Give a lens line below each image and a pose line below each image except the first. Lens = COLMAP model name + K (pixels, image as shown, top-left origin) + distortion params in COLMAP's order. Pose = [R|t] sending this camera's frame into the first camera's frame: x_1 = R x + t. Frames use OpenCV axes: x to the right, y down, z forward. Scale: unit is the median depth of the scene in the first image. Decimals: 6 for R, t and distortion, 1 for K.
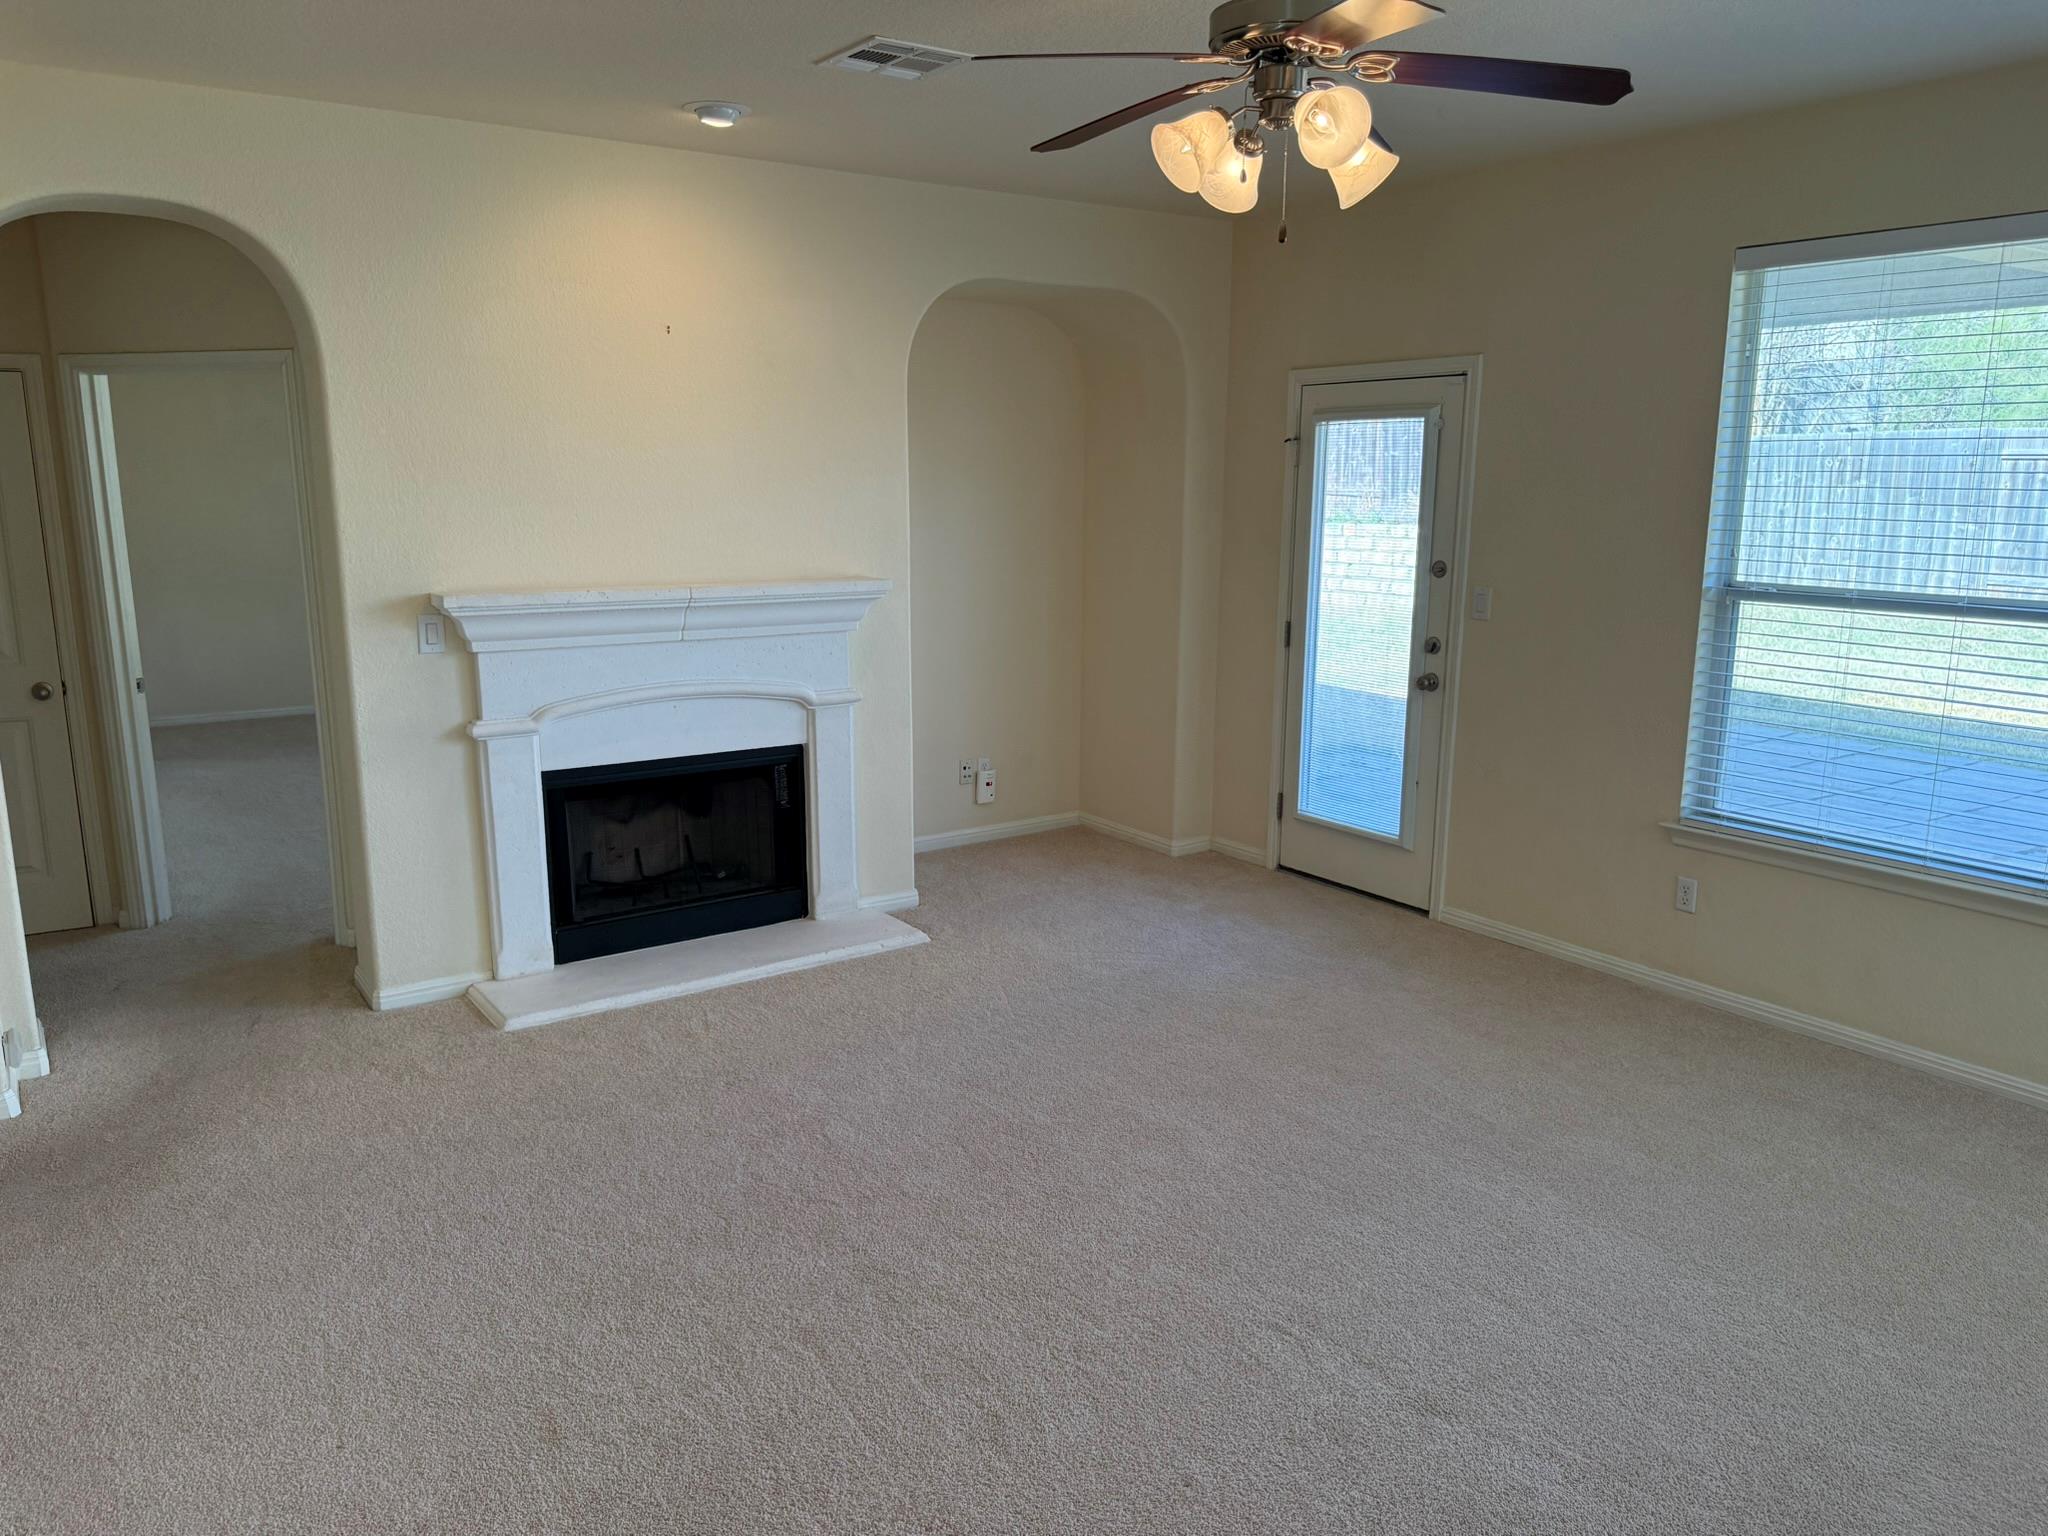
lens RADIAL K [[1423.9, 0, 1024.0], [0, 1423.9, 768.0], [0, 0, 1]] dist [-0.007092, -0.005190]
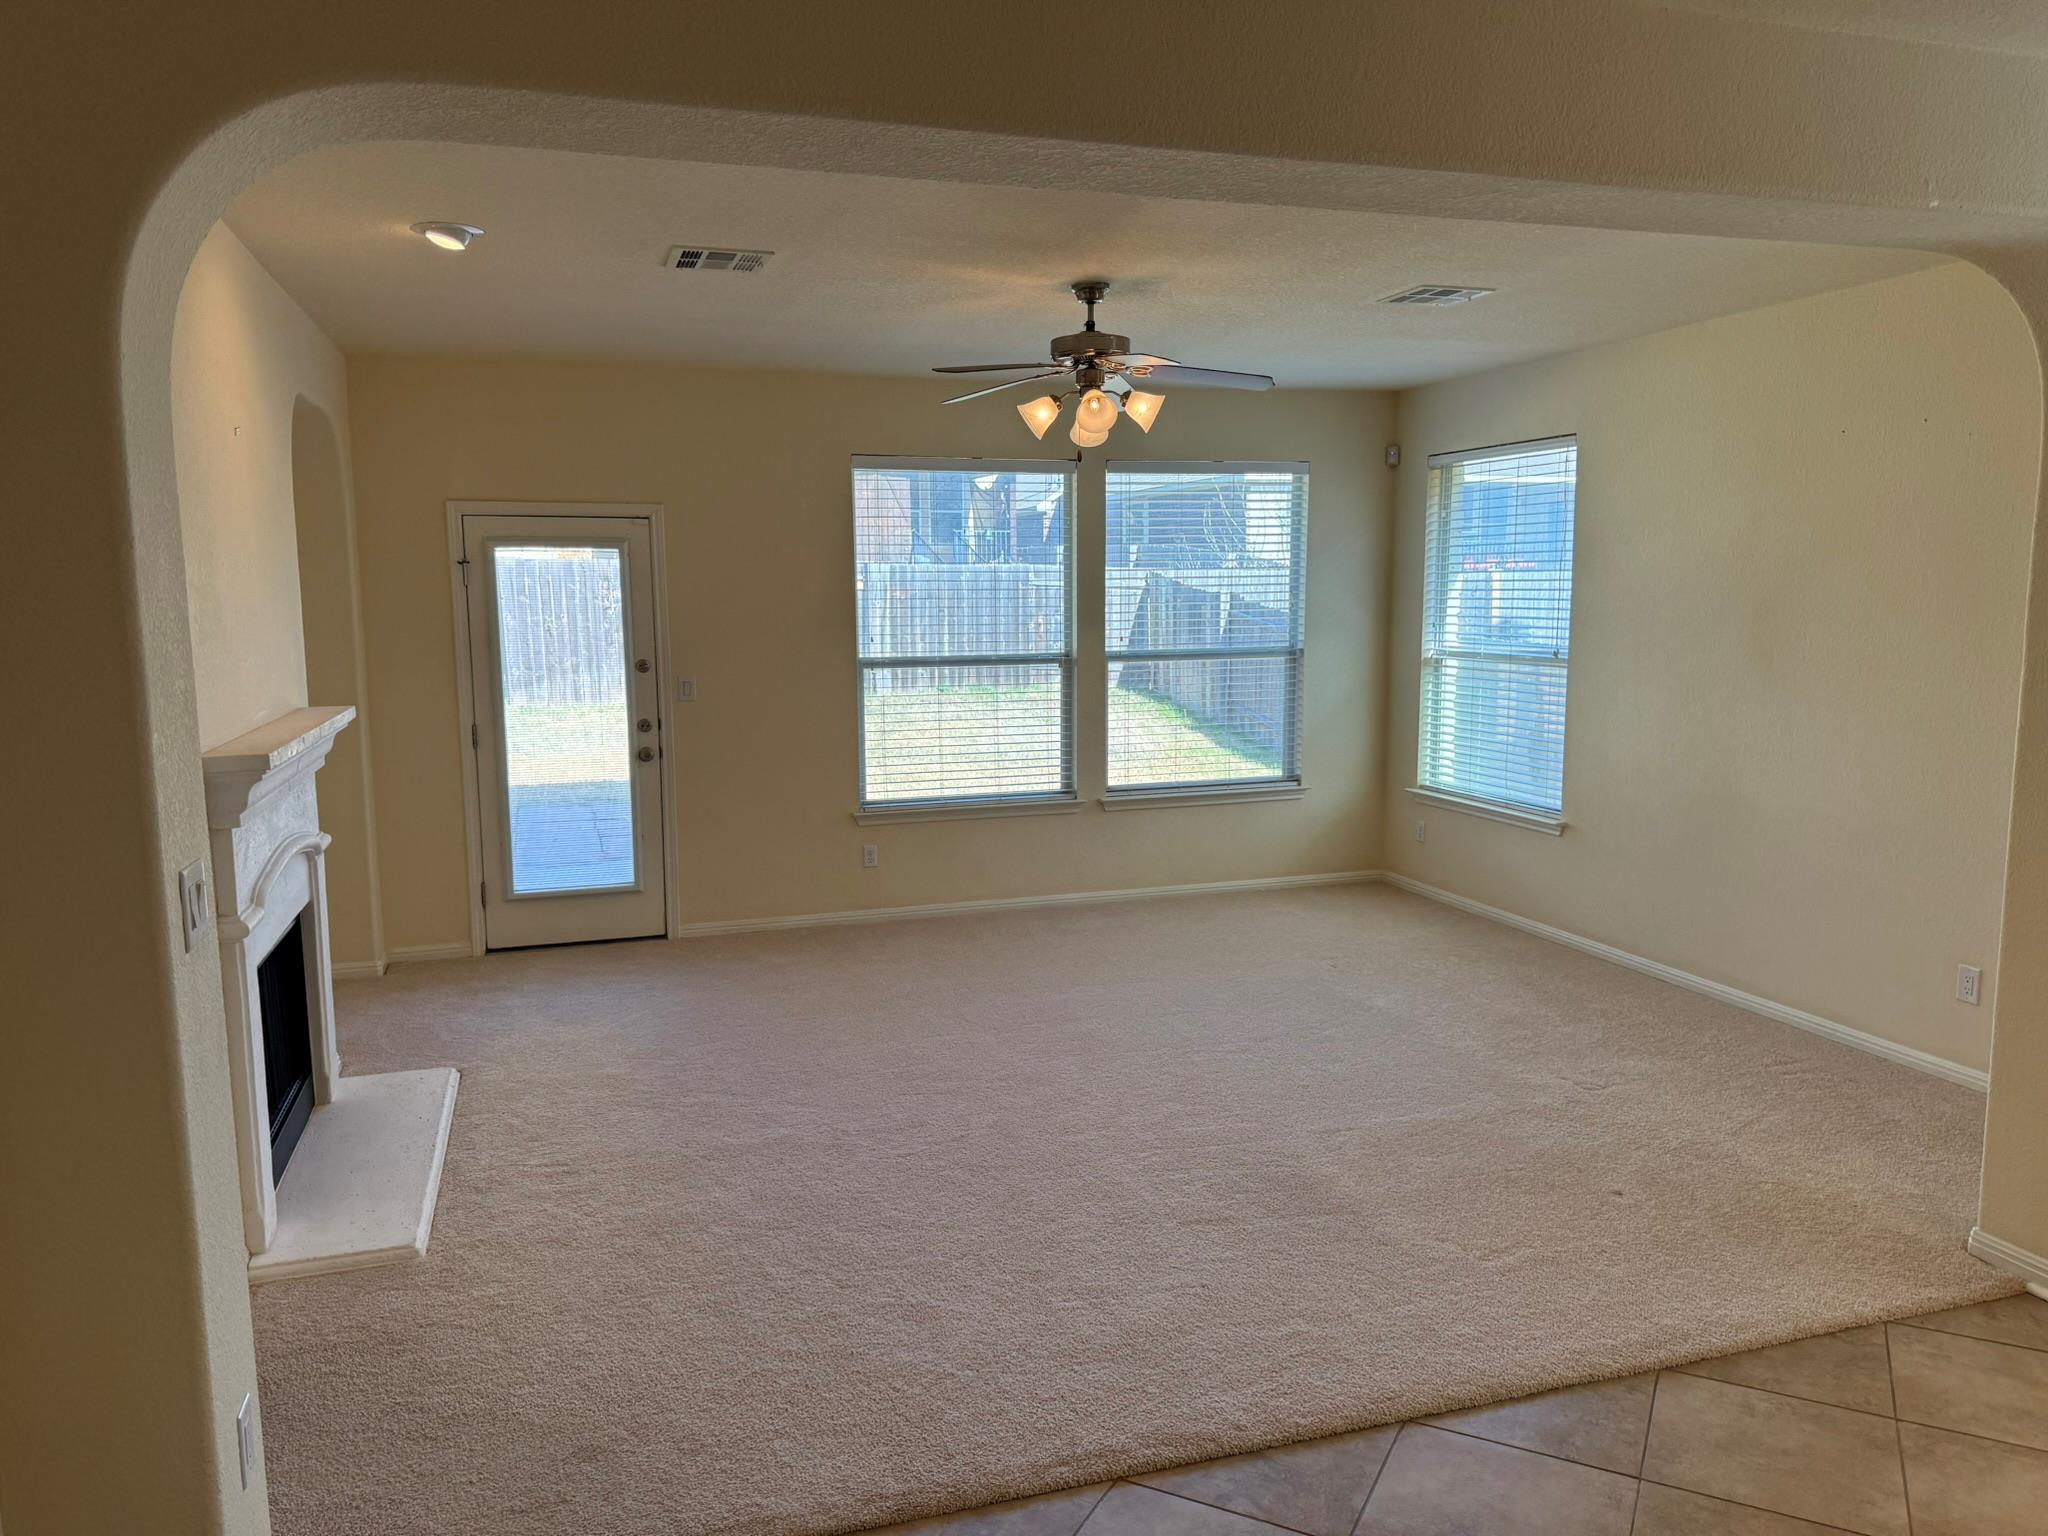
lens RADIAL K [[1464.1, 0, 1030.6], [0, 1464.1, 774.4], [0, 0, 1]] dist [-0.017946, 0.009567]
pose [[0.252641, -0.135309, 0.958052, -0.849558], [0.193053, 0.977313, 0.087121, -0.087630], [-0.948105, 0.162945, 0.273032, 0.311998]]
